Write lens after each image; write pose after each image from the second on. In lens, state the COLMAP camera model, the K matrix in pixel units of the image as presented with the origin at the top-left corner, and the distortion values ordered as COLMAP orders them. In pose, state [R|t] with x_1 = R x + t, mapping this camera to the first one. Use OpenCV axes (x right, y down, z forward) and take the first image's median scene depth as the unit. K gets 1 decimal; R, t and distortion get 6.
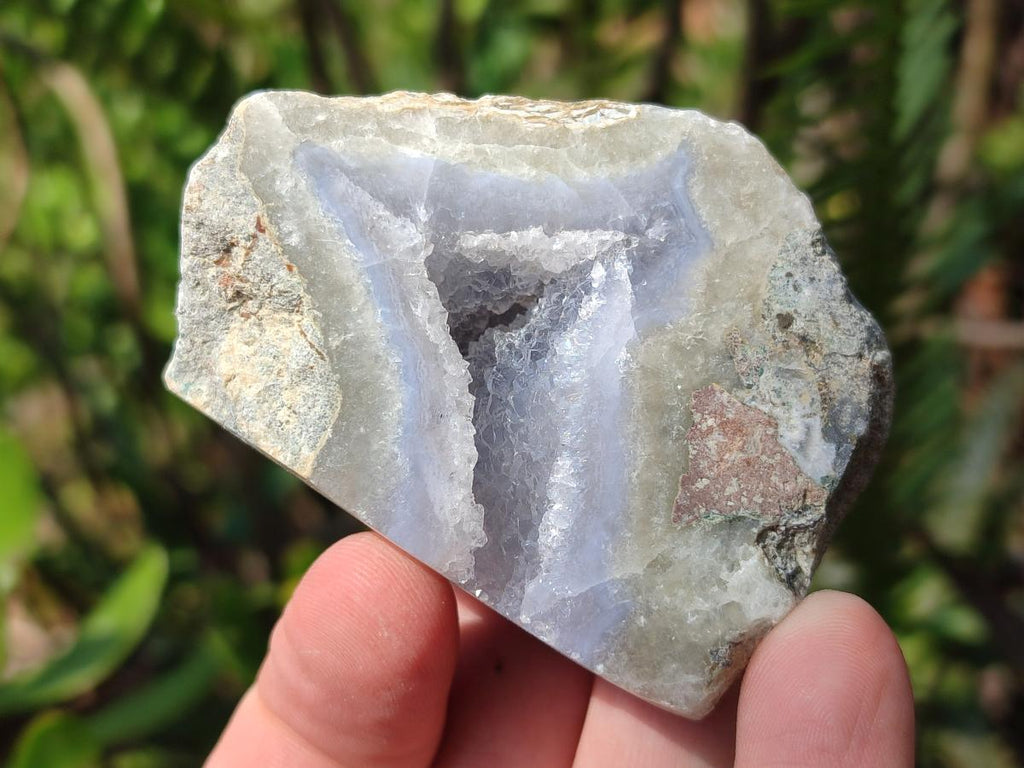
lens RADIAL K [[1764.8, 0, 517.8], [0, 1764.8, 384.3], [0, 0, 1]] dist [0.303050, 0.000000]
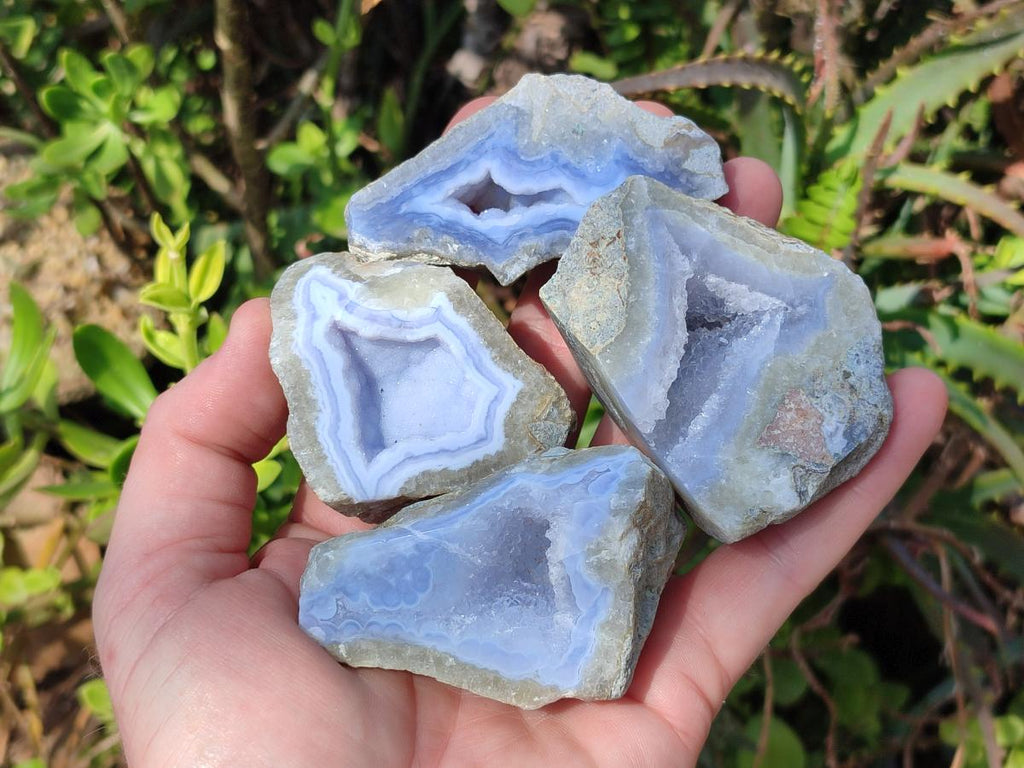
lens RADIAL K [[1764.8, 0, 508.5], [0, 1764.8, 383.1], [0, 0, 1]] dist [0.303050, 0.000000]
pose [[0.925018, 0.371353, -0.080239, -0.035219], [-0.377123, 0.923083, -0.075476, 0.266636], [0.046039, 0.100077, 0.993914, -0.997334]]
